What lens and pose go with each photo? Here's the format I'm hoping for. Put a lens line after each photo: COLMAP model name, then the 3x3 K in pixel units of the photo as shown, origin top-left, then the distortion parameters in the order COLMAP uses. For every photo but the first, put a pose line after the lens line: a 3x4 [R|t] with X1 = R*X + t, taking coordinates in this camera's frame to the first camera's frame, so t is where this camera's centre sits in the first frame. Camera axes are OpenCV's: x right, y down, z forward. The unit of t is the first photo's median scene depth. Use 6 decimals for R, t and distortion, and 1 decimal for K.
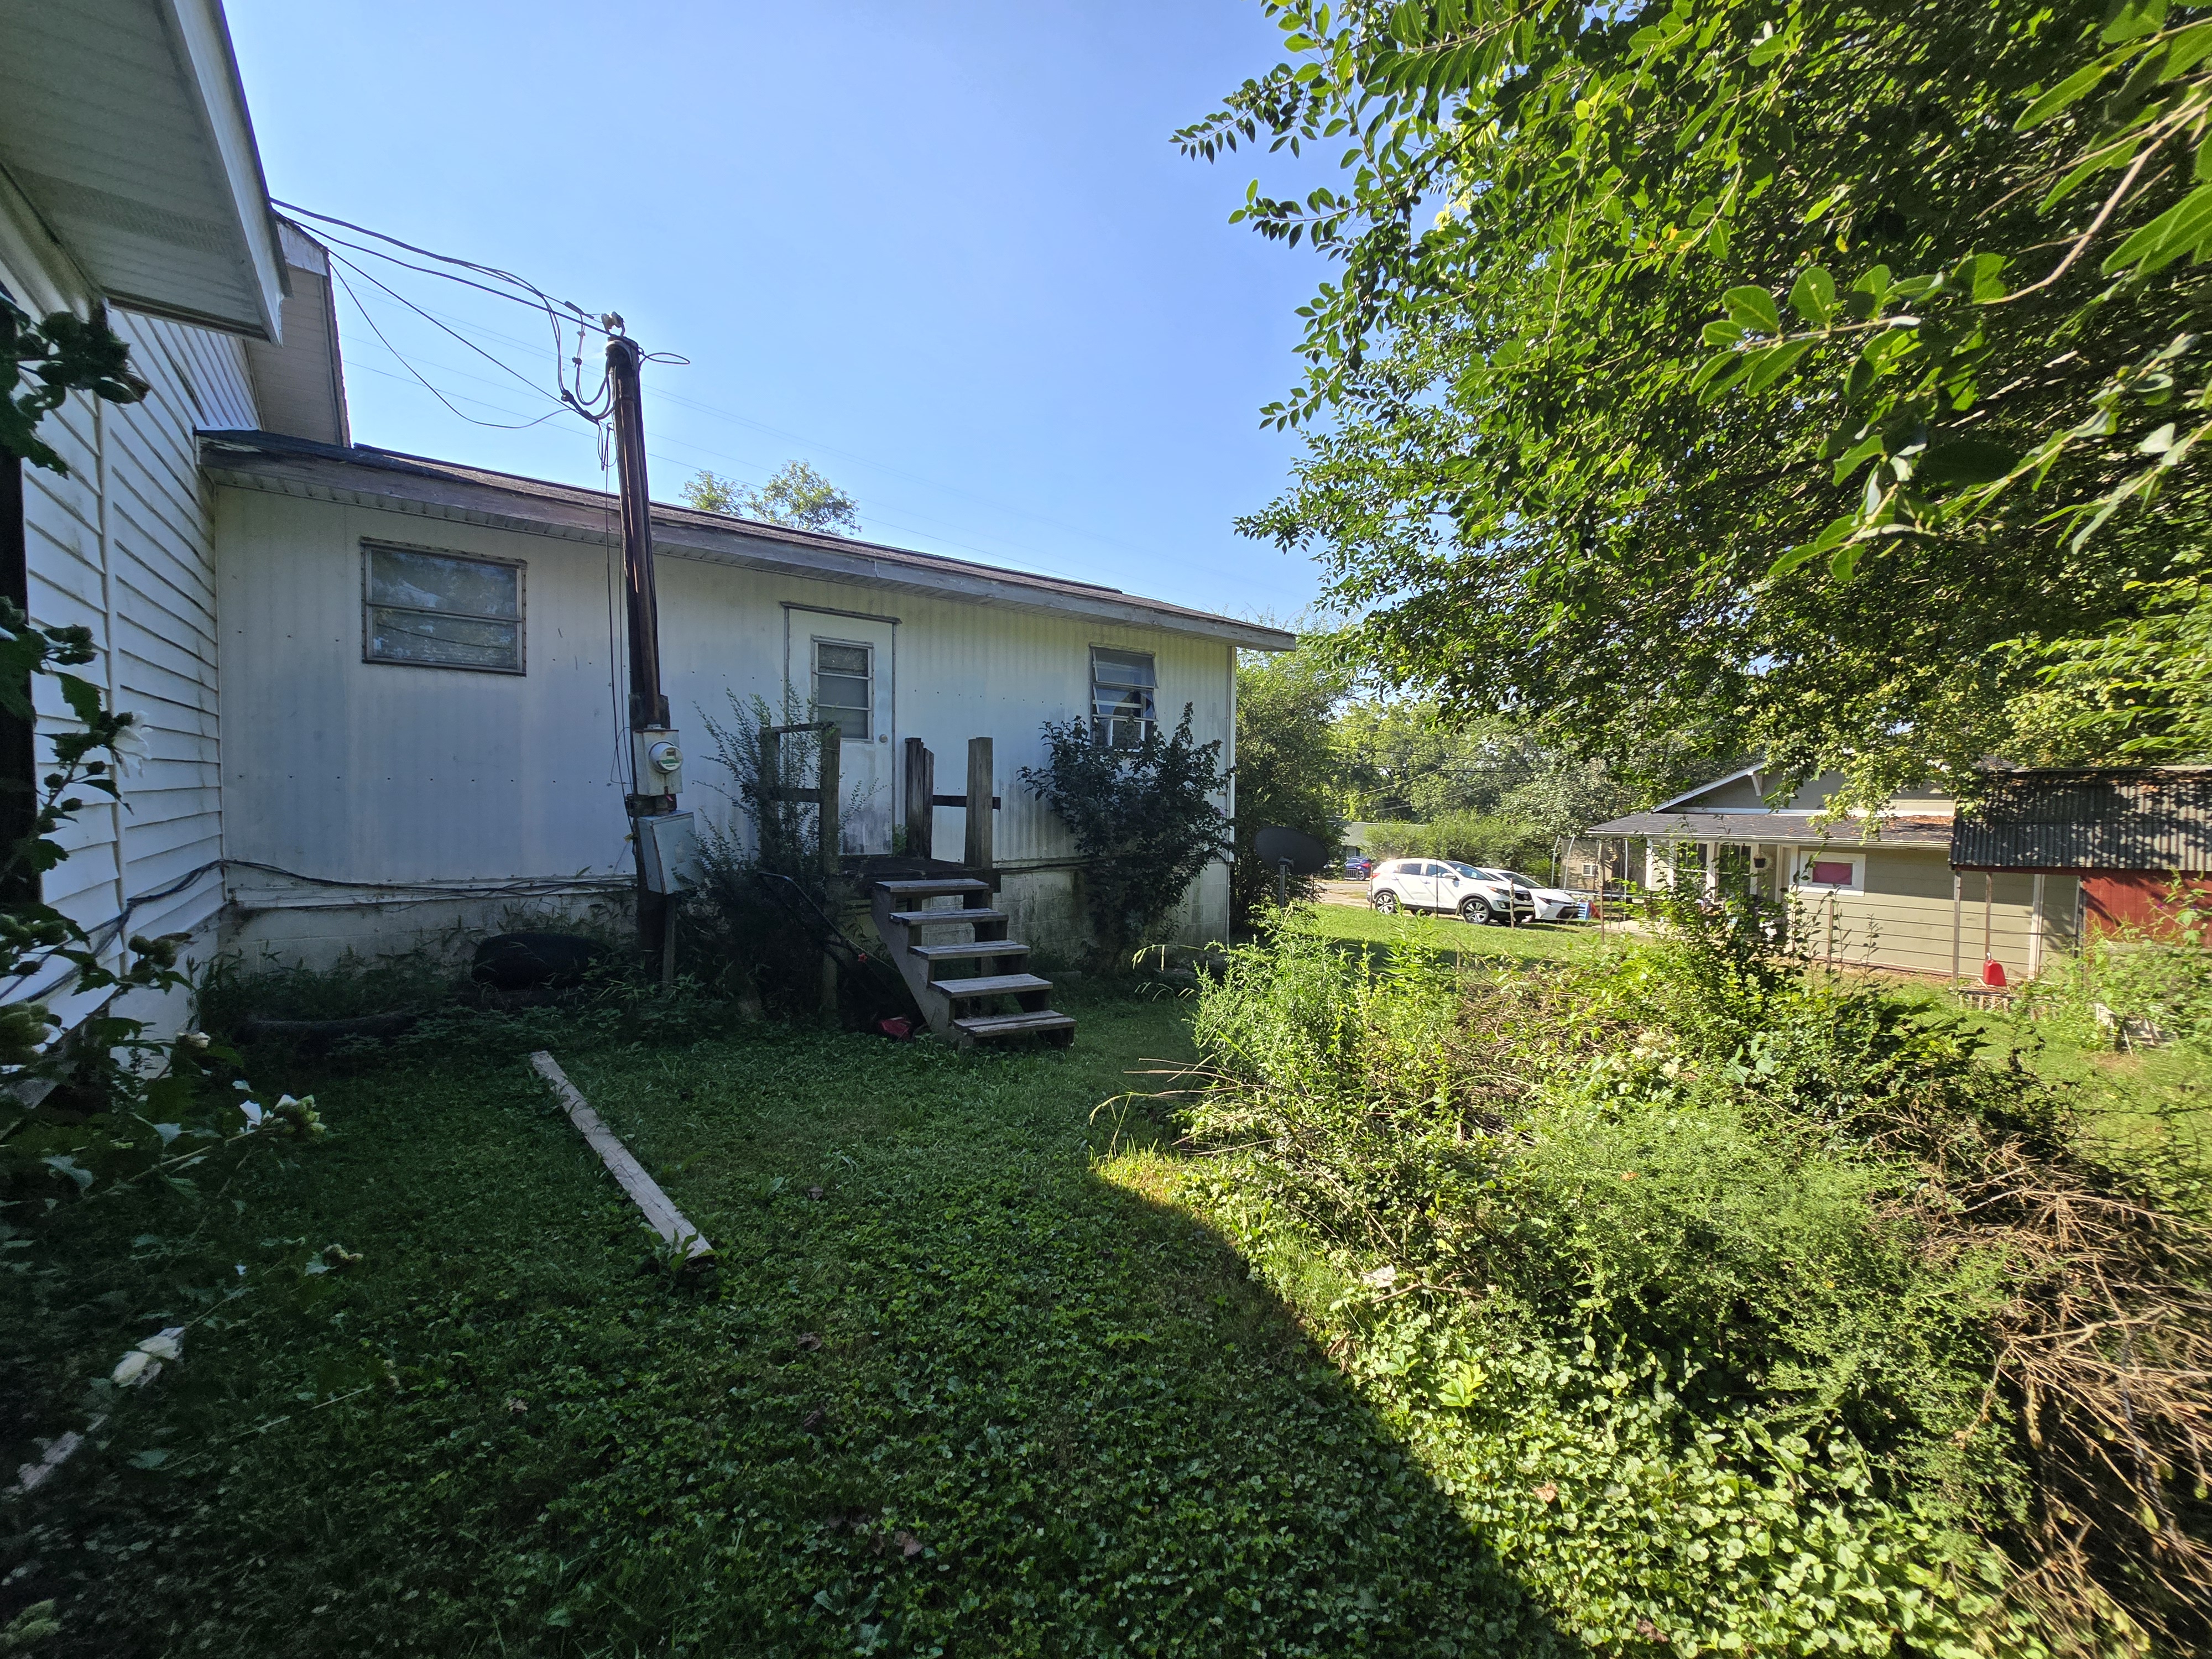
lens RADIAL K [[899.7, 0, 1120.8], [0, 899.7, 832.3], [0, 0, 1]] dist [0.001723, 0.000532]
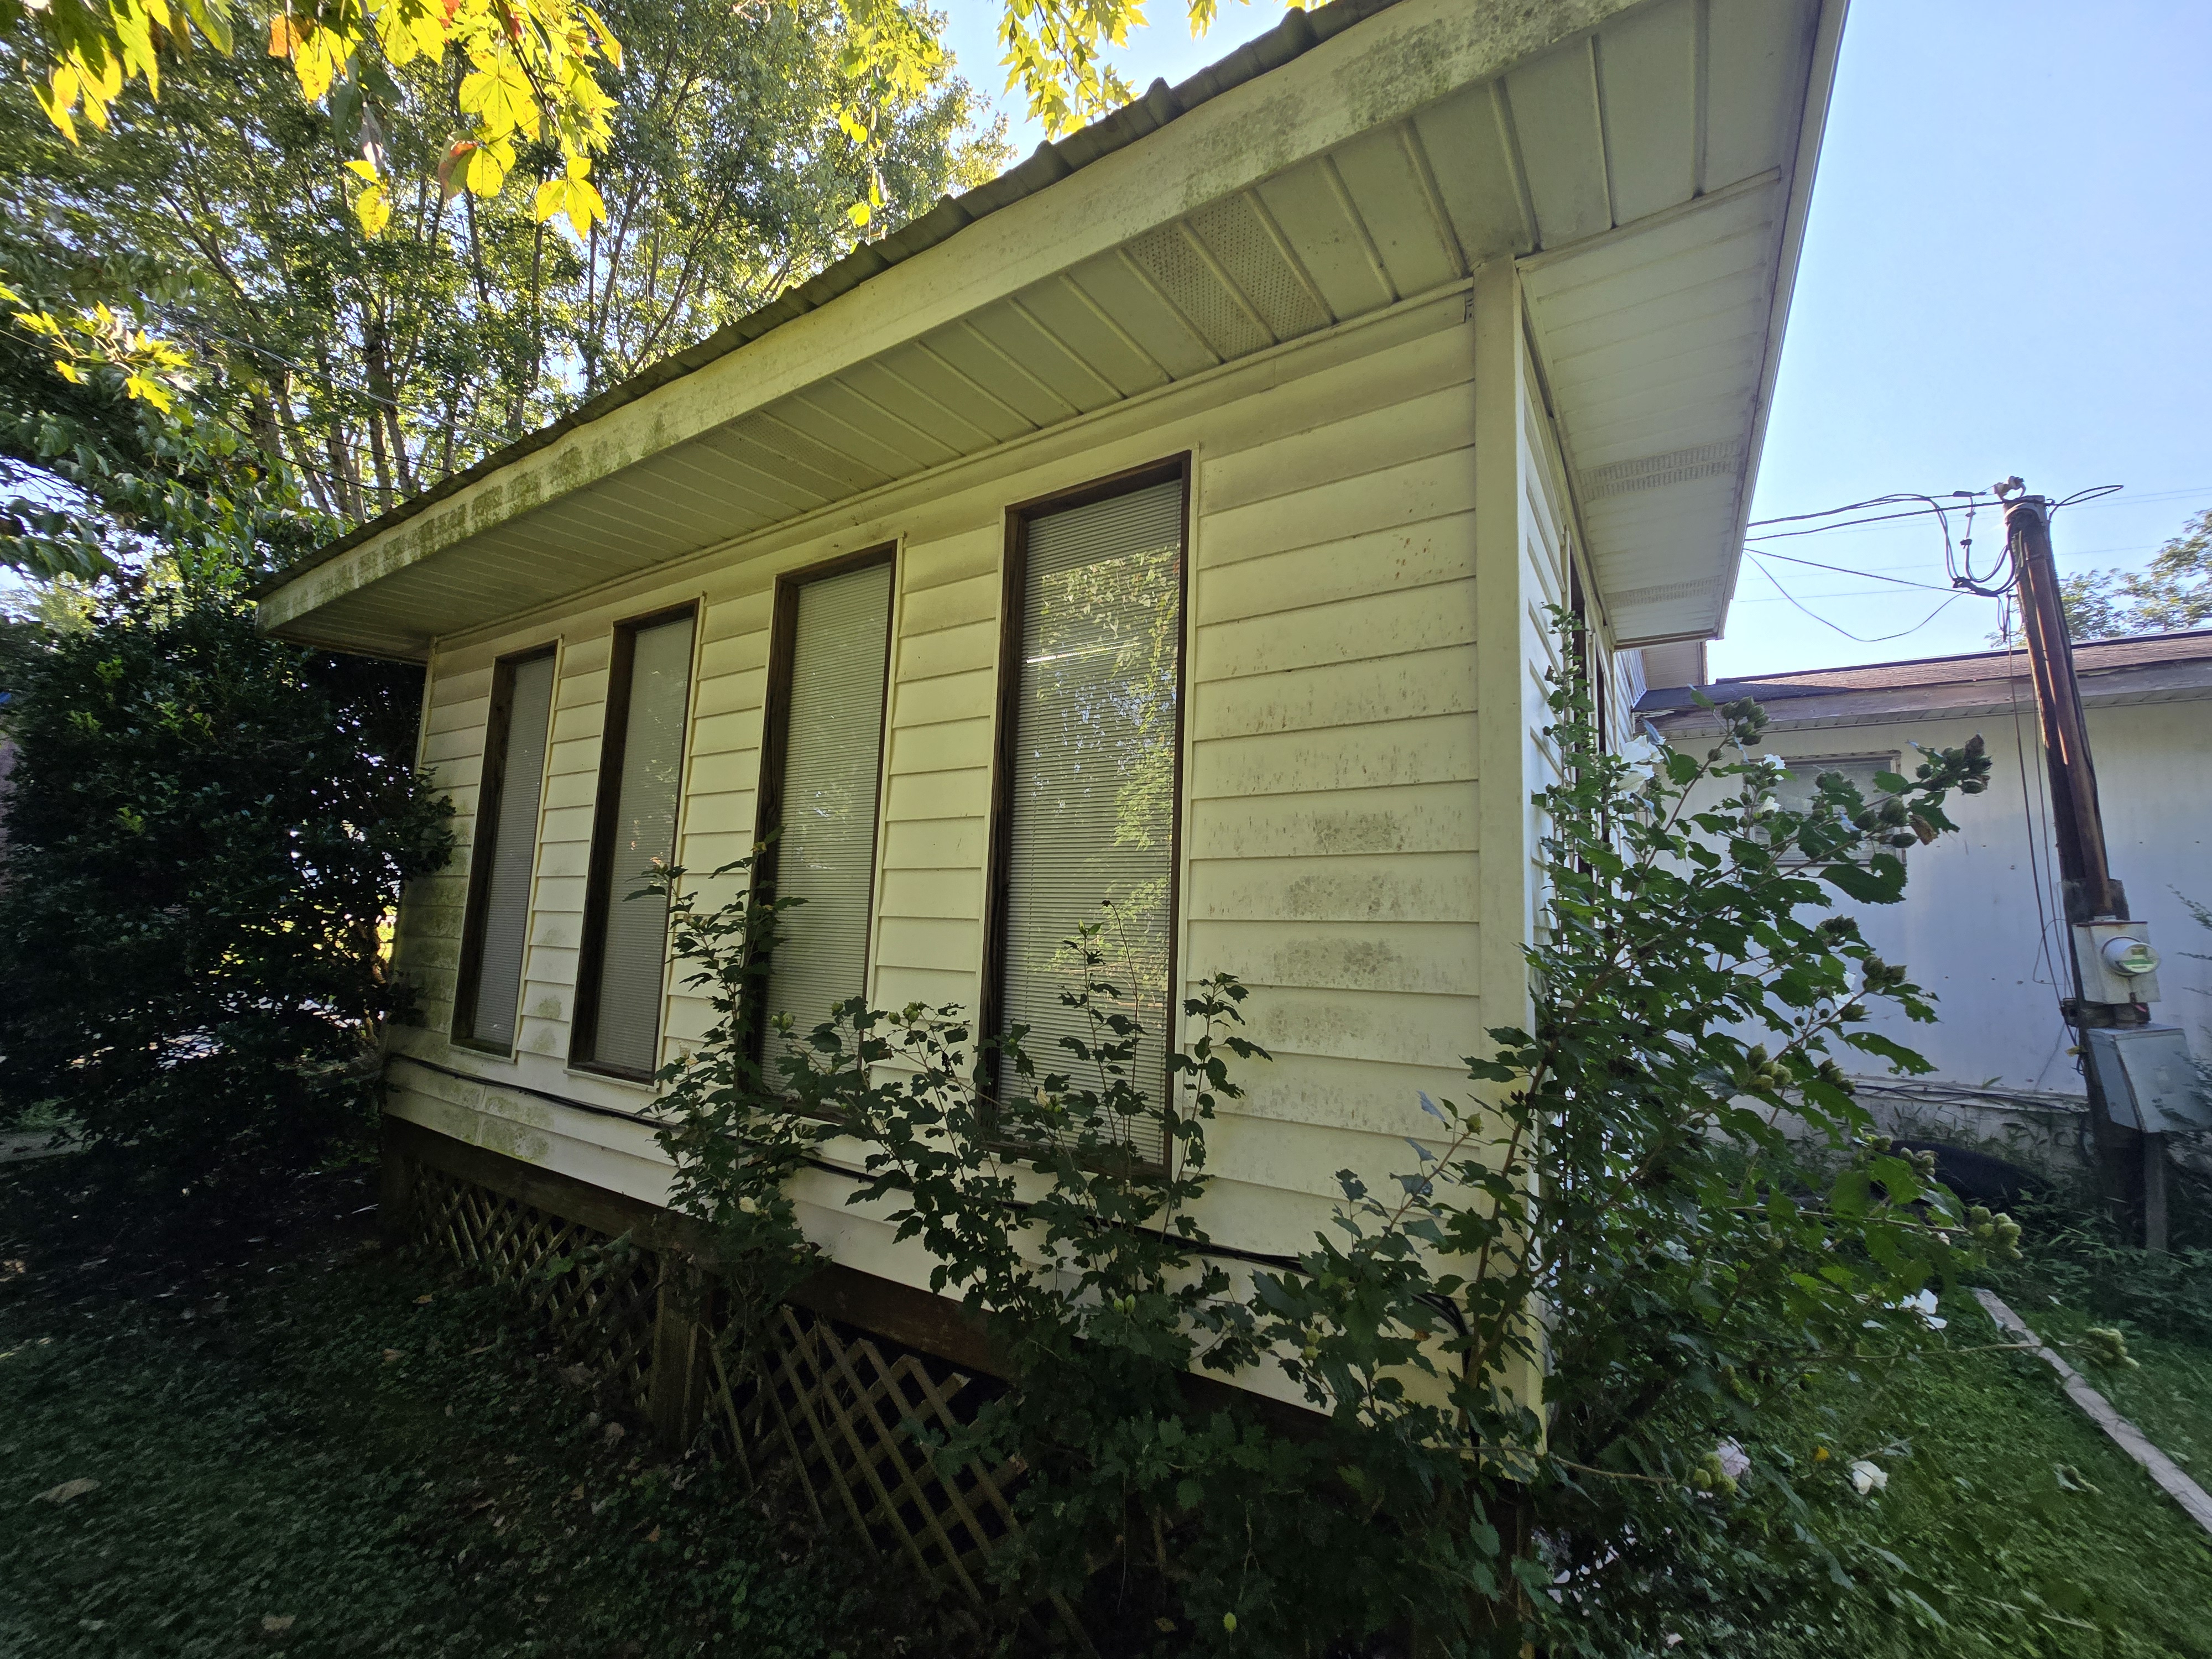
lens RADIAL K [[899.7, 0, 1120.8], [0, 899.7, 832.3], [0, 0, 1]] dist [0.001723, 0.000532]
pose [[0.324864, -0.116103, -0.938607, -0.025351], [-0.065520, 0.987289, -0.144802, -0.016335], [0.943488, 0.108538, 0.313128, -0.117221]]
